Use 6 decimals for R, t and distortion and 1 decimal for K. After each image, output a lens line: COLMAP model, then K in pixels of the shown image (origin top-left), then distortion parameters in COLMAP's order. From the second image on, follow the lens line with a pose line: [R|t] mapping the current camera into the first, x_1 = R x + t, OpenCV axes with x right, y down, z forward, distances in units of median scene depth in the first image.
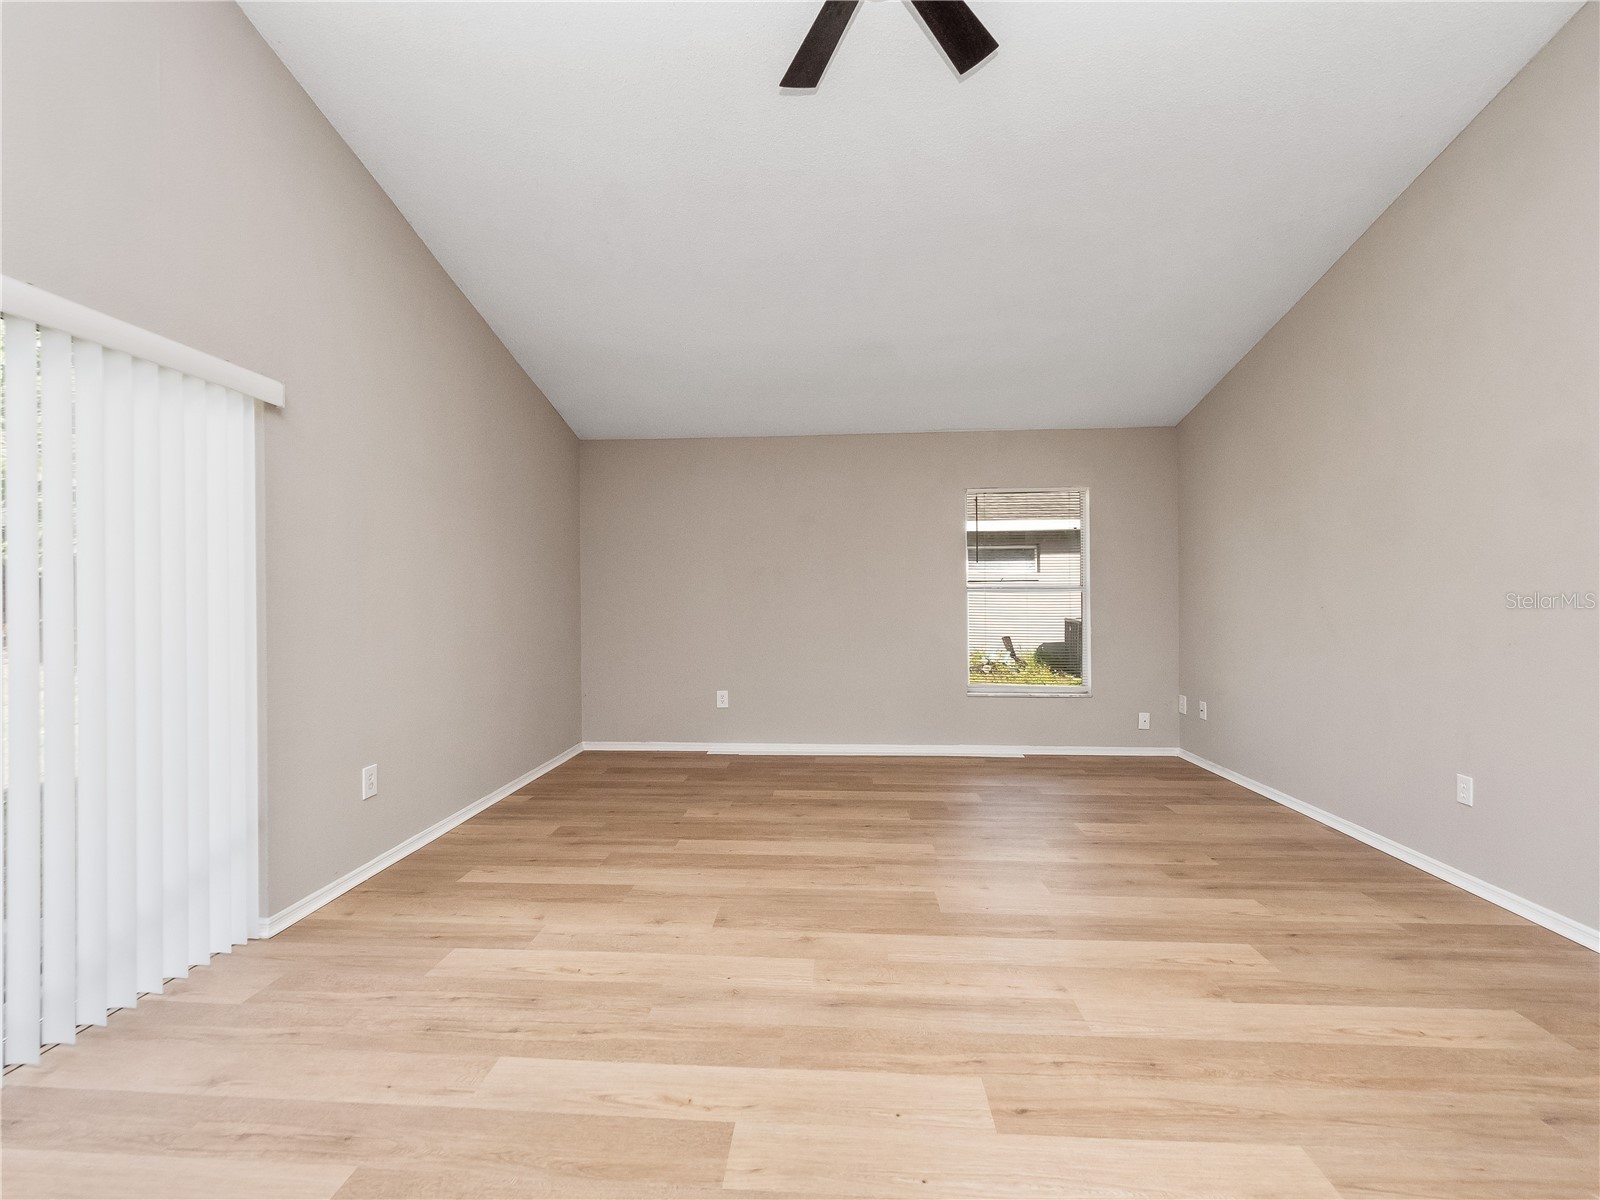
lens RADIAL K [[687.0, 0, 781.2], [0, 687.0, 595.1], [0, 0, 1]] dist [-0.005753, -0.000990]
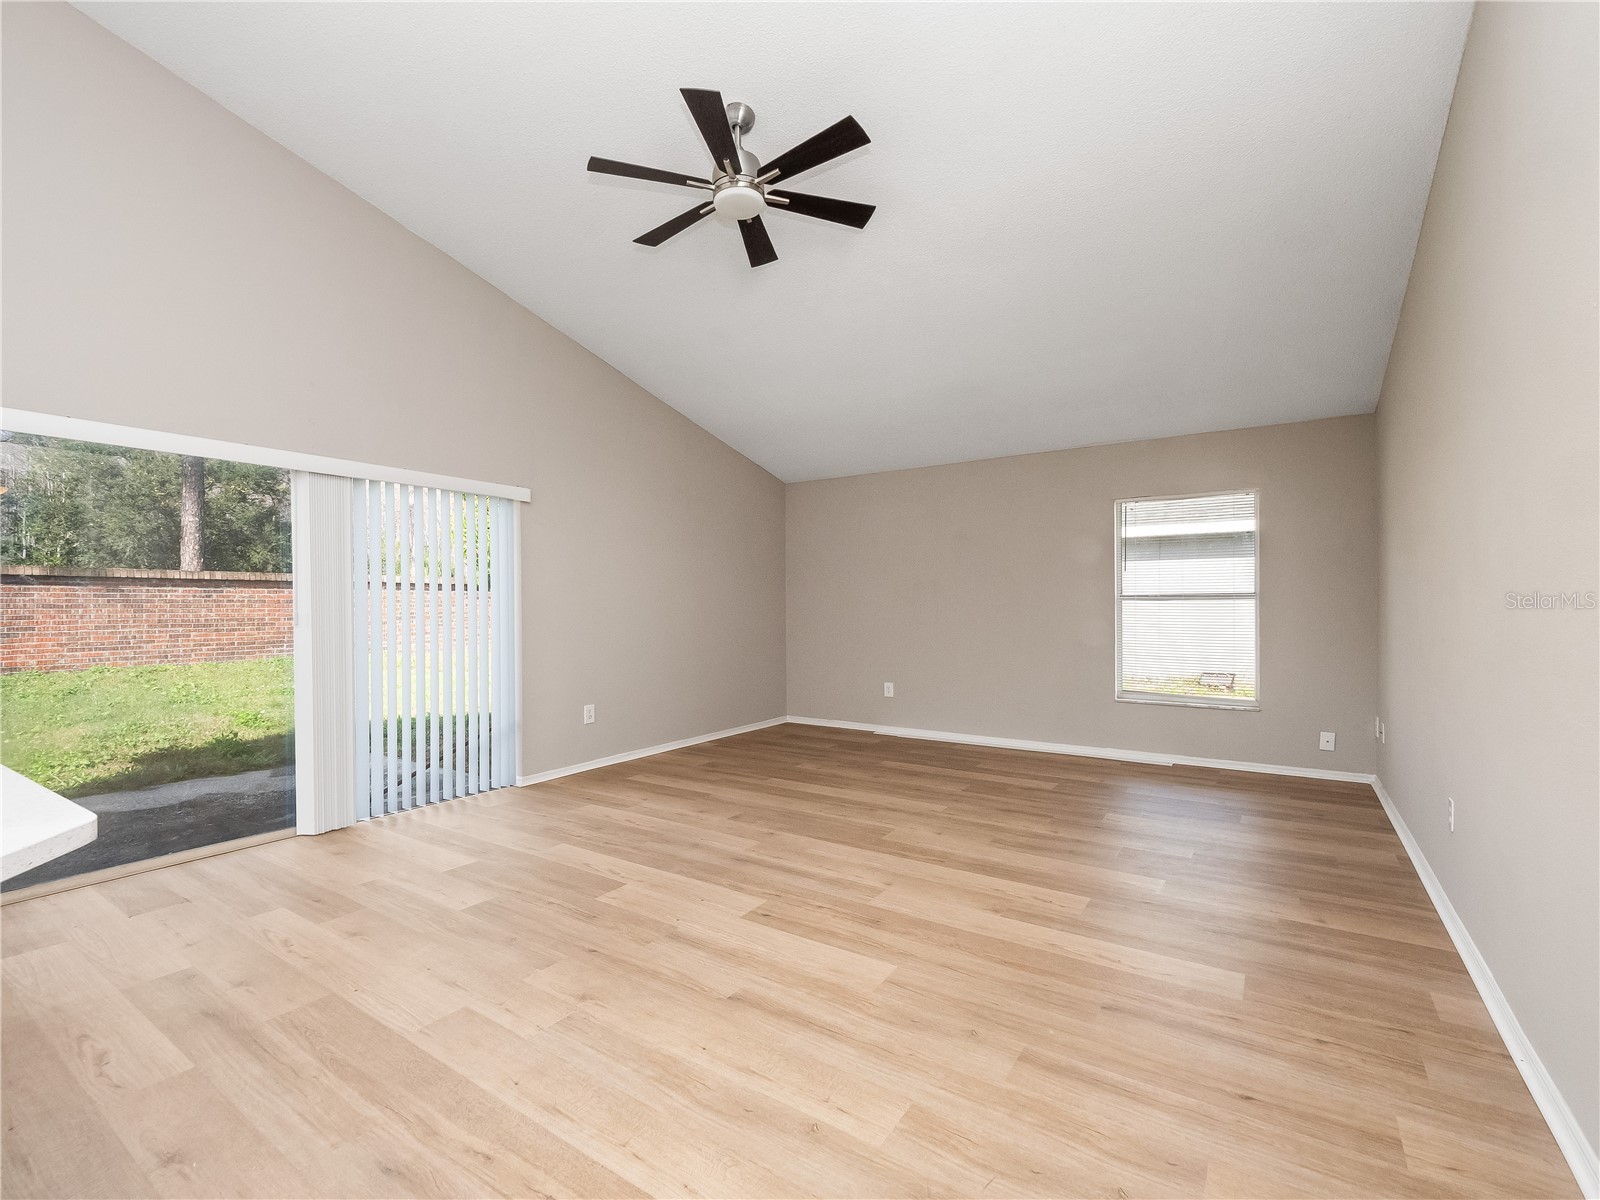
lens RADIAL K [[687.0, 0, 812.7], [0, 687.0, 601.2], [0, 0, 1]] dist [-0.005753, -0.000990]
pose [[0.880414, -0.002487, -0.474198, 0.672618], [0.001125, 0.999994, -0.003156, 0.001747], [0.474204, 0.002245, 0.880412, -0.219979]]
